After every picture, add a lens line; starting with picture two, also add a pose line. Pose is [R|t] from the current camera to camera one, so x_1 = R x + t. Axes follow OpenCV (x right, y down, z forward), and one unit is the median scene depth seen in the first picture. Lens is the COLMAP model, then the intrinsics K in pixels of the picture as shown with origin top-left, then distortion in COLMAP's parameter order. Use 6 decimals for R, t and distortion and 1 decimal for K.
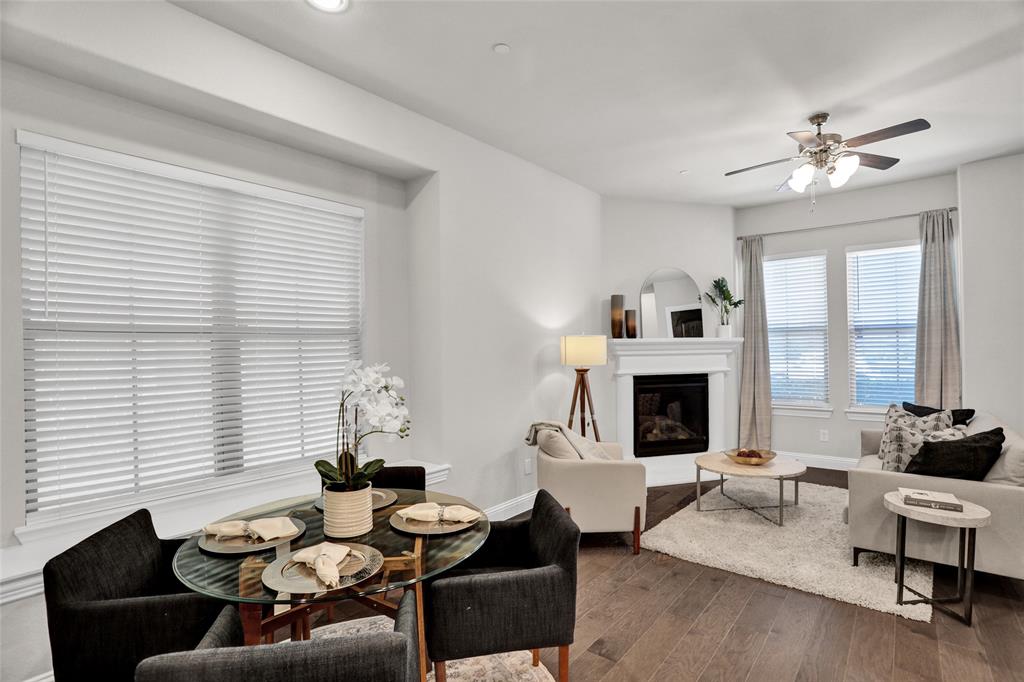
lens RADIAL K [[506.7, 0, 514.5], [0, 506.7, 345.5], [0, 0, 1]] dist [-0.076565, 0.039046]
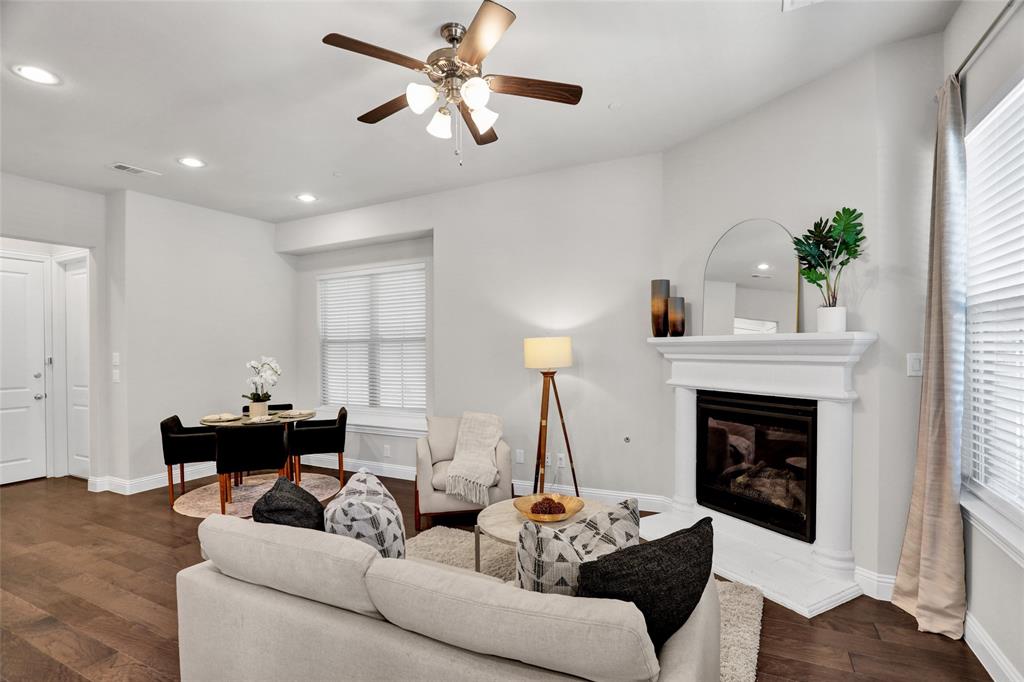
lens RADIAL K [[506.7, 0, 514.5], [0, 506.7, 345.5], [0, 0, 1]] dist [-0.076565, 0.039046]
pose [[0.199604, 0.006043, -0.979858, 0.899213], [0.009361, 0.999924, 0.008074, -0.009705], [0.979832, -0.010784, 0.199532, 0.625975]]
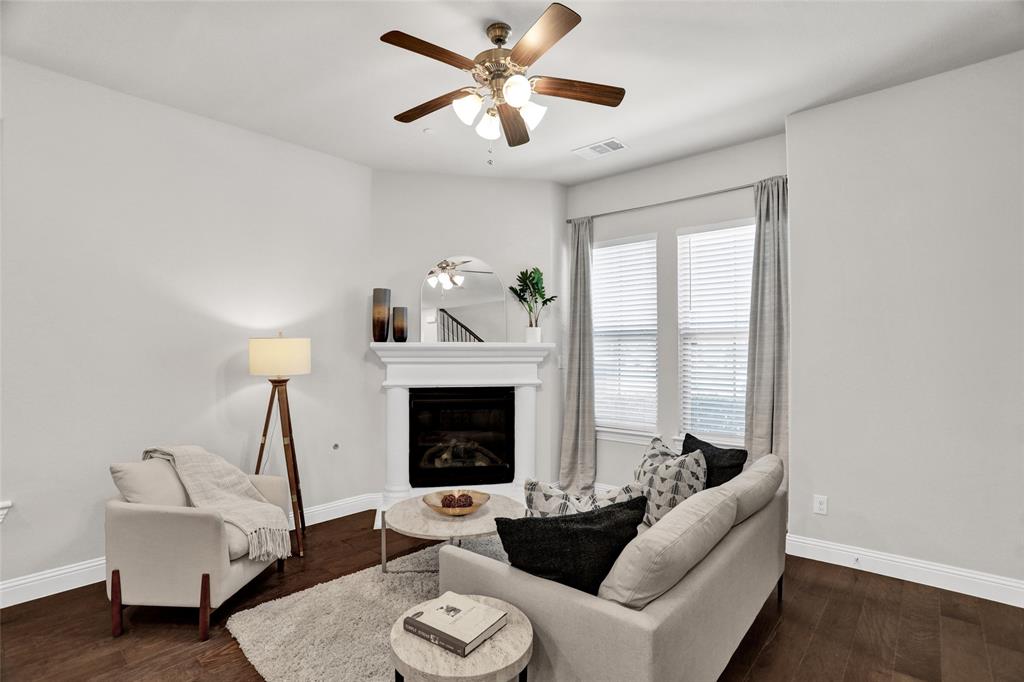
lens RADIAL K [[506.7, 0, 514.5], [0, 506.7, 345.5], [0, 0, 1]] dist [-0.076565, 0.039046]
pose [[0.999160, 0.013312, -0.038759, 0.449195], [-0.013527, 0.999894, -0.005292, -0.006942], [0.038684, 0.005812, 0.999235, 0.194386]]
